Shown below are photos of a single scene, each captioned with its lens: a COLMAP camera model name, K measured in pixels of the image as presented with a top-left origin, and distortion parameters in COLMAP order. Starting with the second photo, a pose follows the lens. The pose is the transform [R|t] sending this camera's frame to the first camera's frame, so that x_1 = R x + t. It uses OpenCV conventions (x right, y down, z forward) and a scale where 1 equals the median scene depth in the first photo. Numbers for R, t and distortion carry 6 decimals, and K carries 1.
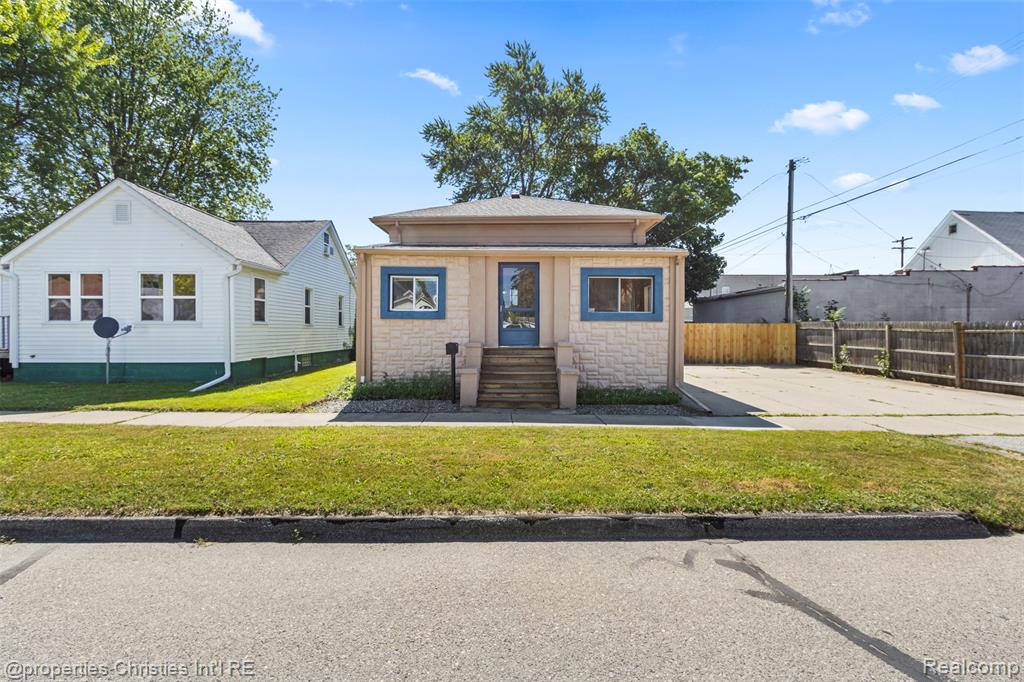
lens RADIAL K [[473.0, 0, 510.6], [0, 473.0, 332.9], [0, 0, 1]] dist [0.009151, -0.001292]
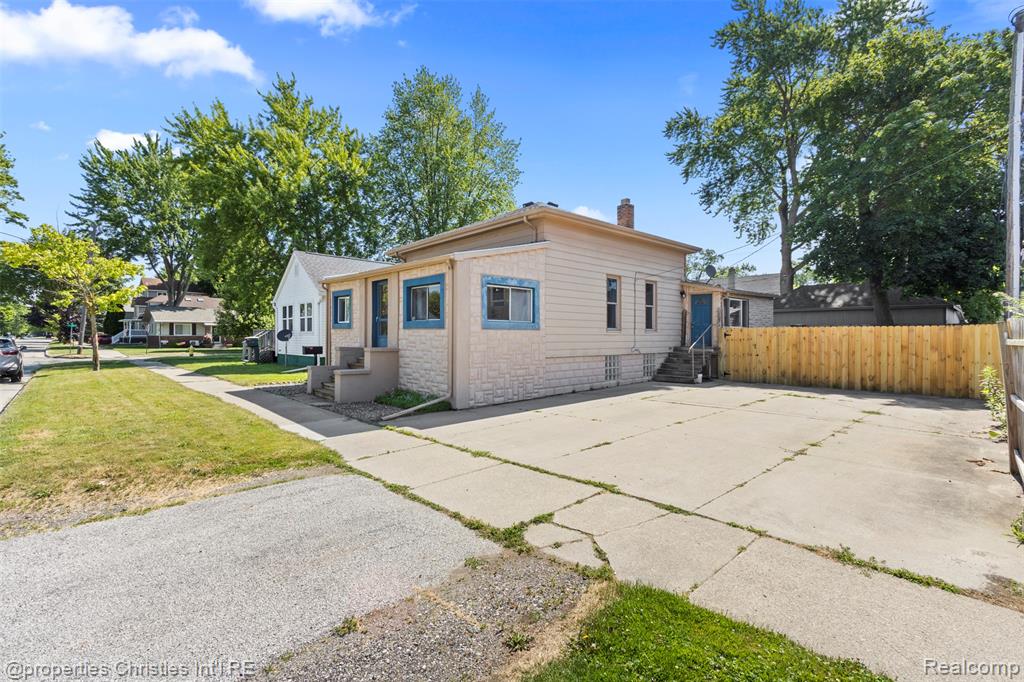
lens RADIAL K [[473.0, 0, 510.9], [0, 473.0, 334.7], [0, 0, 1]] dist [0.009151, -0.001292]
pose [[0.684122, -0.001406, -0.729366, 0.600799], [-0.004224, 0.999974, -0.005889, -0.003430], [0.729356, 0.007110, 0.684098, 0.231692]]
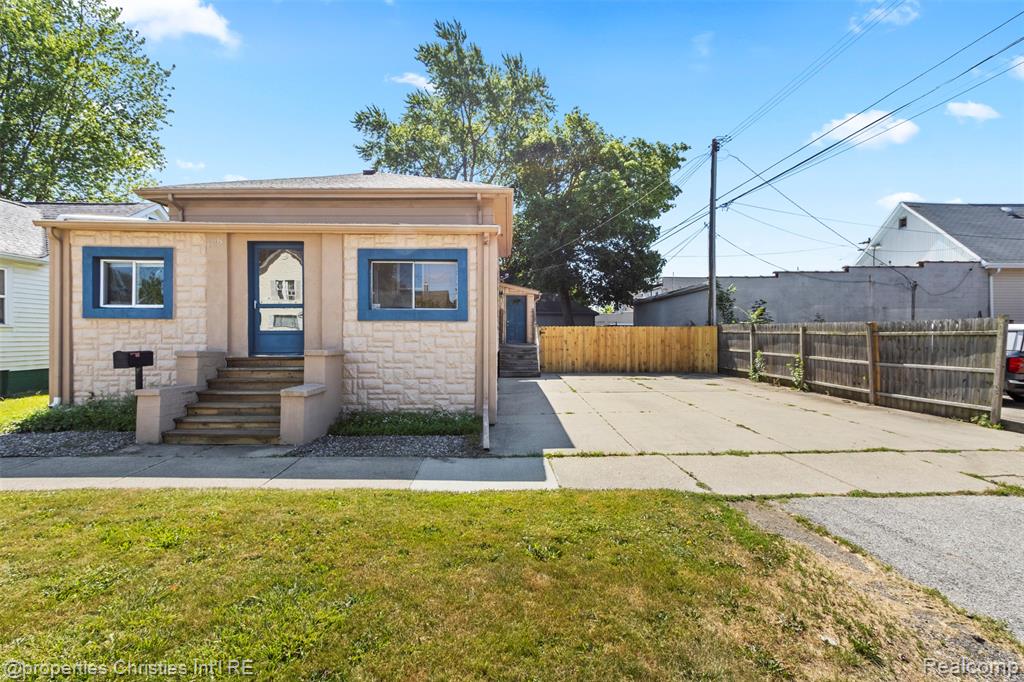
lens RADIAL K [[473.0, 0, 513.6], [0, 473.0, 338.9], [0, 0, 1]] dist [0.009151, -0.001292]
pose [[0.999663, -0.002733, 0.025826, 0.199577], [0.002717, 0.999996, 0.000642, 0.001752], [-0.025828, -0.000572, 0.999666, 0.136333]]
